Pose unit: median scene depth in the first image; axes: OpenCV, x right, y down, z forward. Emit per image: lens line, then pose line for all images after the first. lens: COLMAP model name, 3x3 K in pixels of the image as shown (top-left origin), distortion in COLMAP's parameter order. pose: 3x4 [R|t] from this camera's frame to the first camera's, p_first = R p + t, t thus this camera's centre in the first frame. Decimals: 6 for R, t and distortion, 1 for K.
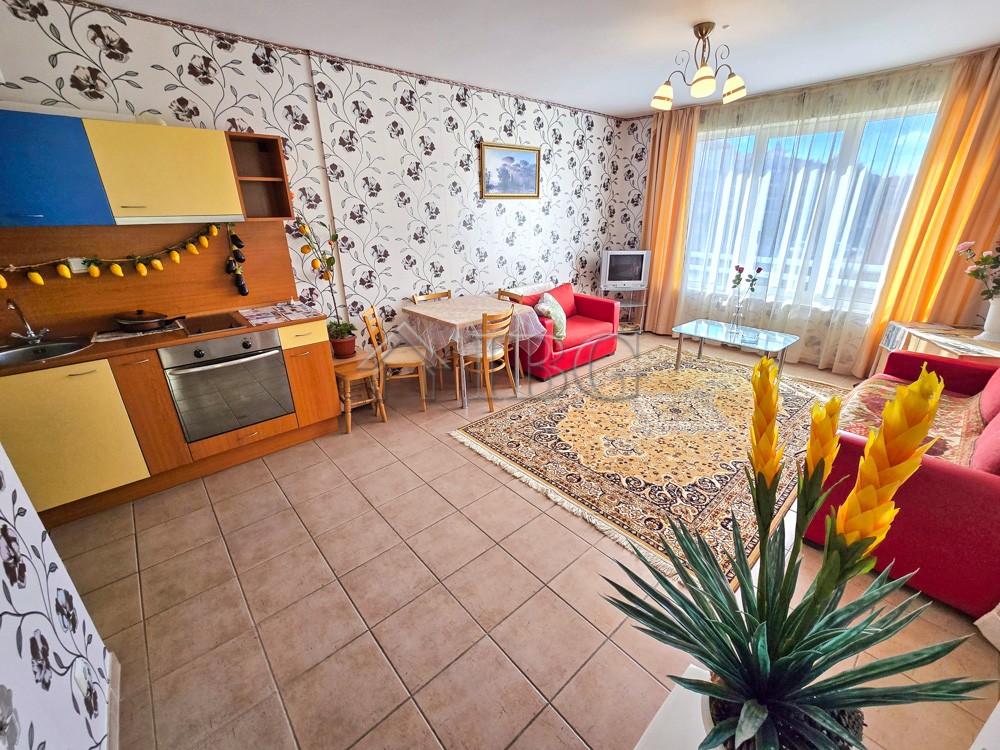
lens RADIAL K [[418.7, 0, 515.3], [0, 418.7, 364.4], [0, 0, 1]] dist [-0.002265, -0.000041]
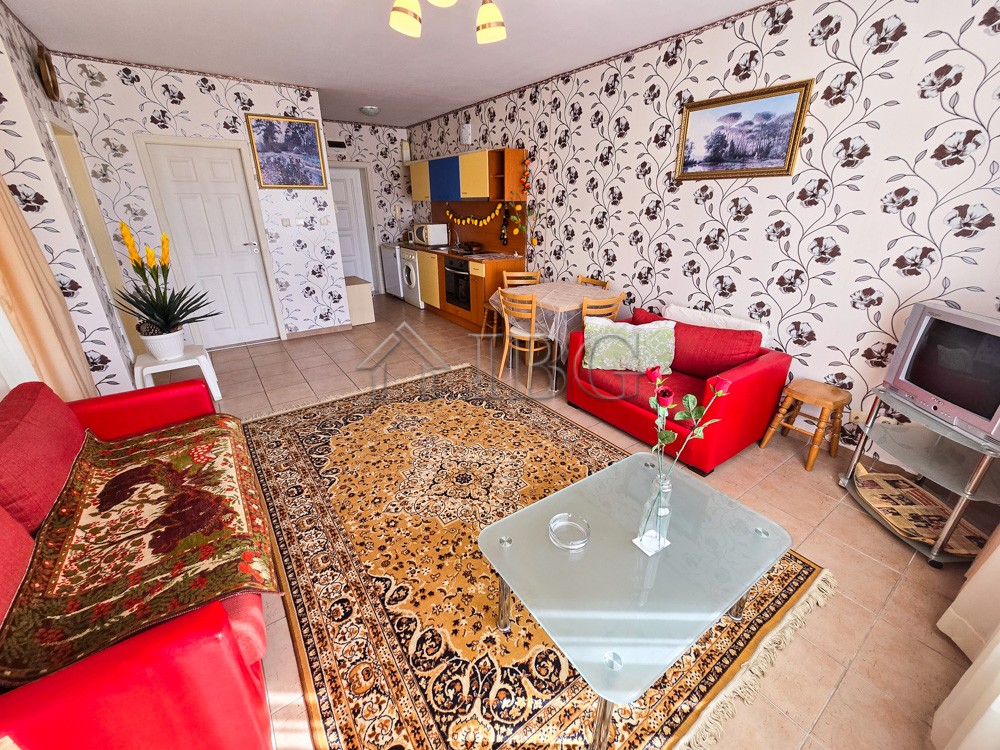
lens RADIAL K [[409.8, 0, 499.6], [0, 409.8, 367.5], [0, 0, 1]] dist [-0.002141, 0.000108]
pose [[-0.125403, 0.382512, -0.915401, 0.935483], [-0.349883, 0.846350, 0.401589, -0.349617], [0.928362, 0.370643, 0.027700, 0.958816]]
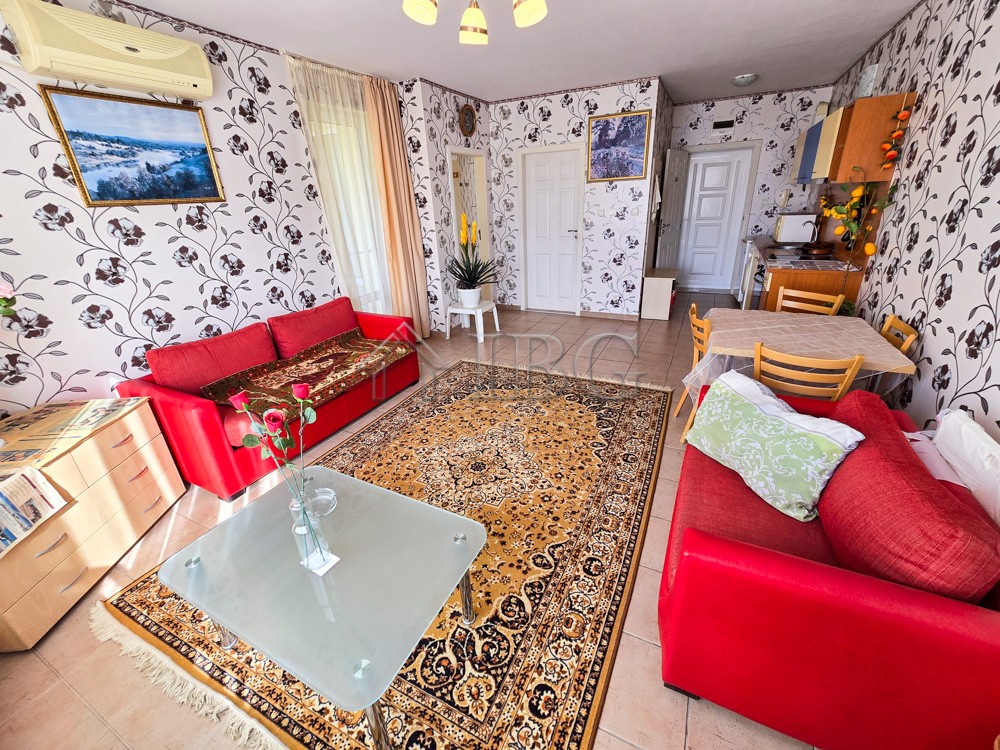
lens RADIAL K [[409.8, 0, 499.6], [0, 409.8, 367.5], [0, 0, 1]] dist [-0.002141, 0.000108]
pose [[-0.931841, 0.185418, -0.311916, 0.538371], [-0.077563, 0.737947, 0.670386, -0.511274], [0.354479, 0.648887, -0.673268, 1.380567]]
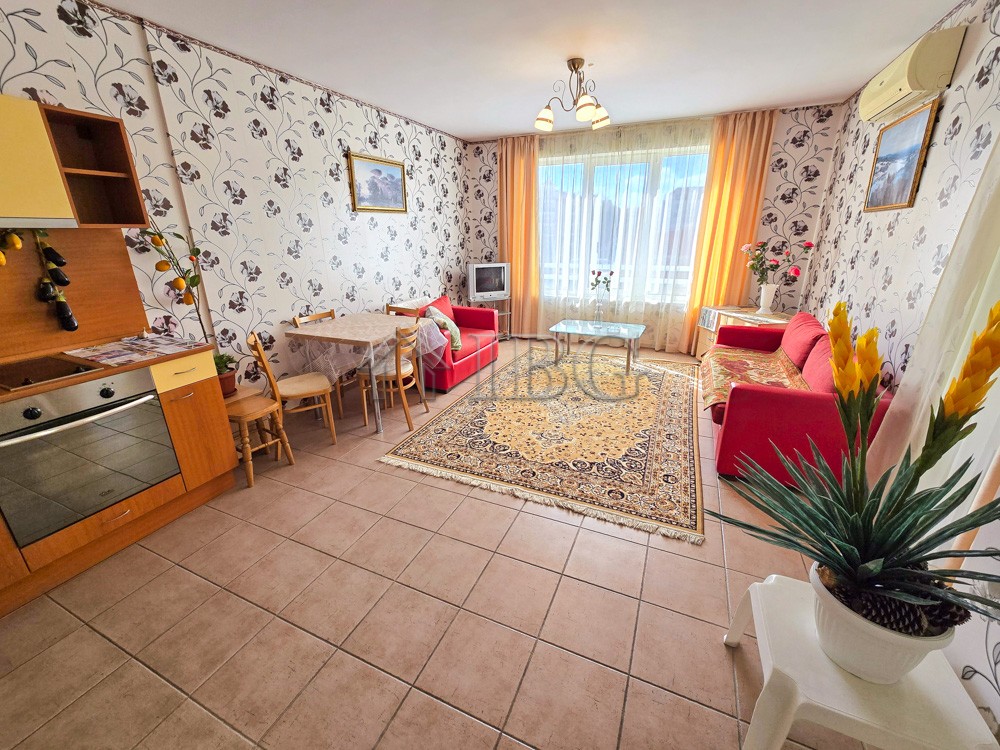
lens RADIAL K [[409.8, 0, 499.6], [0, 409.8, 367.5], [0, 0, 1]] dist [-0.002141, 0.000108]
pose [[0.918729, -0.126626, 0.374037, -0.201134], [0.141608, 0.989841, -0.012724, 0.012321], [-0.368626, 0.064656, 0.927327, 0.055831]]
